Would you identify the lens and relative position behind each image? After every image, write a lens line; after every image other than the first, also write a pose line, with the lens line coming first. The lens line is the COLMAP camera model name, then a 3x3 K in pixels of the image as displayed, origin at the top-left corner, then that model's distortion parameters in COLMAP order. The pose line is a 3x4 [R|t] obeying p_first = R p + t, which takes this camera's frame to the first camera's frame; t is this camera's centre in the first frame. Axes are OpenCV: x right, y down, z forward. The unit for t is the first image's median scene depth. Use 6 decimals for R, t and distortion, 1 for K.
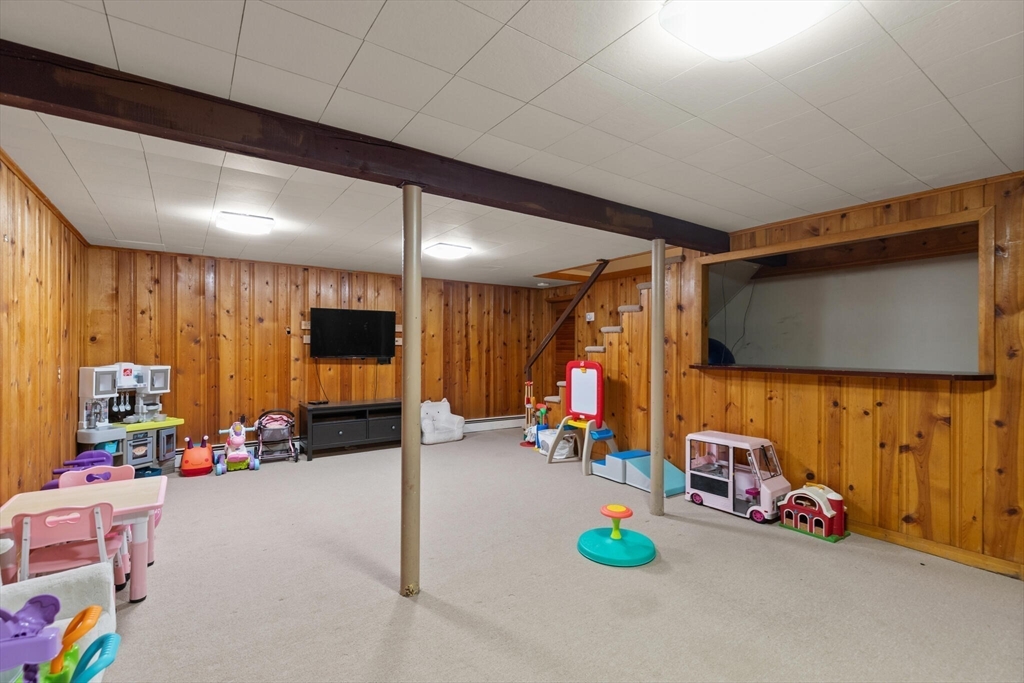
lens RADIAL K [[467.5, 0, 515.7], [0, 467.5, 347.5], [0, 0, 1]] dist [0.008692, -0.002128]
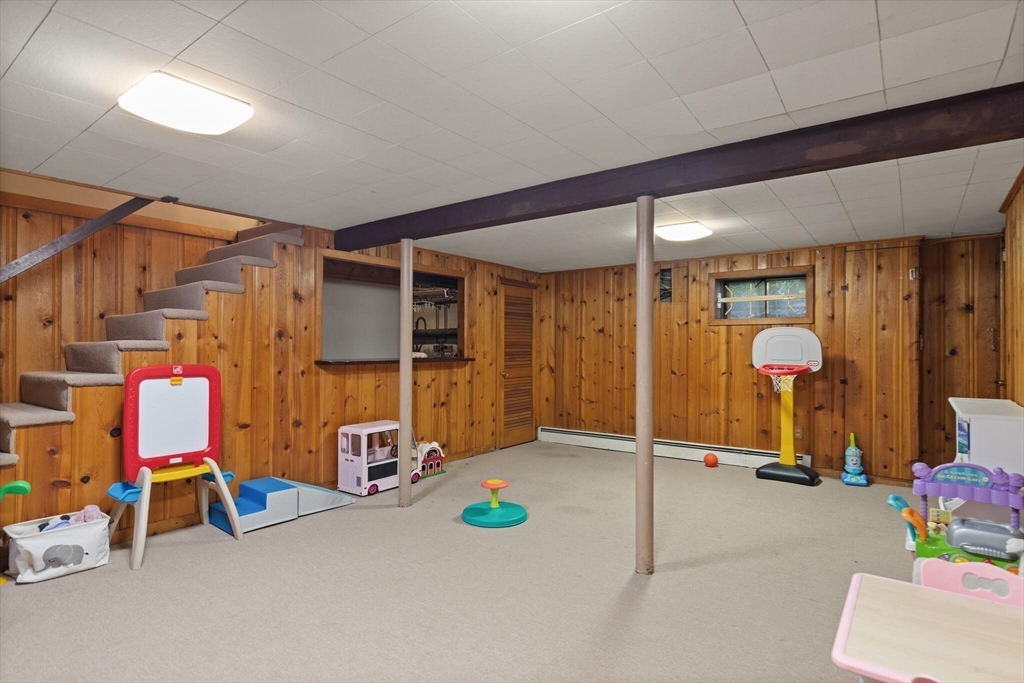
lens RADIAL K [[535.4, 0, 513.0], [0, 535.4, 342.5], [0, 0, 1]] dist [0.001847, 0.000362]
pose [[-0.306911, 0.004074, 0.951729, -0.833990], [-0.001198, 0.999988, -0.004666, 0.003618], [-0.951737, -0.002572, -0.306903, 1.067924]]
